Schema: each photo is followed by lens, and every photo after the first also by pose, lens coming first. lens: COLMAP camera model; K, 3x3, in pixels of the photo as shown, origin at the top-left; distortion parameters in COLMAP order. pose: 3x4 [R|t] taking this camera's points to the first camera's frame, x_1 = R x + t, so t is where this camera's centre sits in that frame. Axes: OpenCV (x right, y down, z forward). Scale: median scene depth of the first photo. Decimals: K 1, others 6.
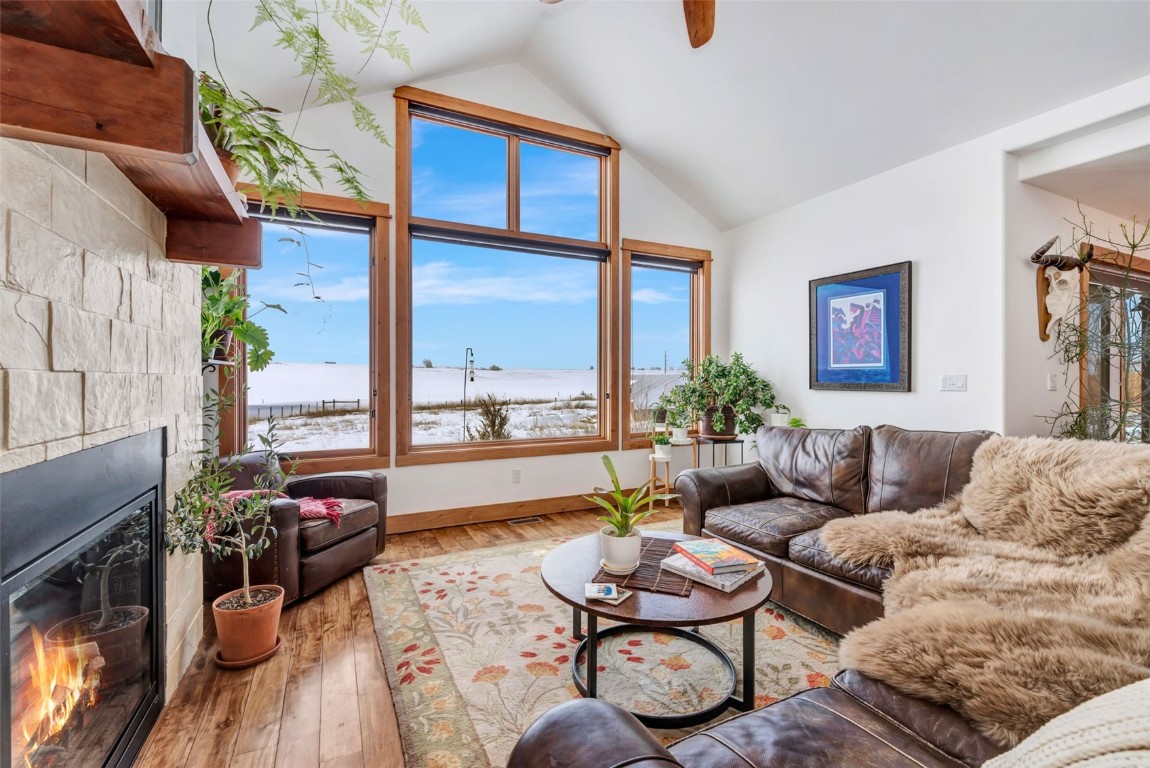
lens RADIAL K [[492.5, 0, 575.7], [0, 492.5, 381.0], [0, 0, 1]] dist [-0.001270, 0.001107]
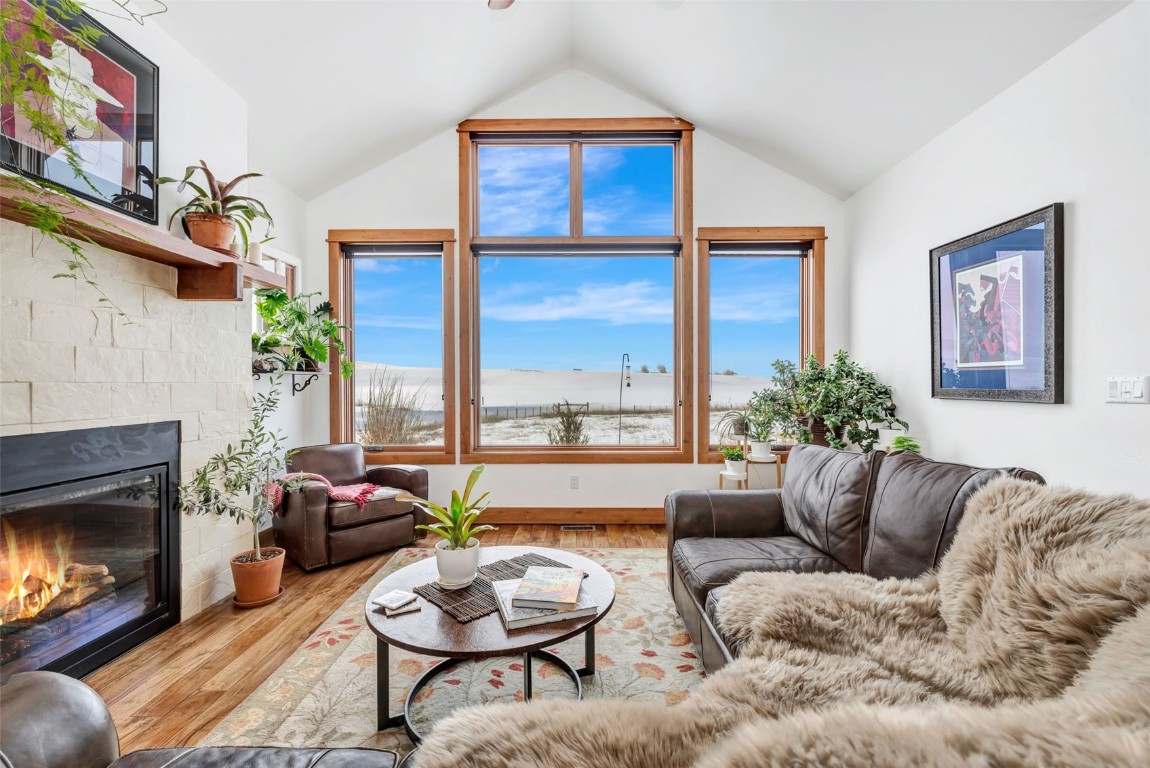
lens RADIAL K [[492.5, 0, 577.2], [0, 492.5, 385.8], [0, 0, 1]] dist [-0.001270, 0.001107]
pose [[0.895083, -0.001103, -0.445898, 0.357527], [0.000957, 0.999999, -0.000552, -0.001482], [0.445898, 0.000067, 0.895084, 0.118359]]
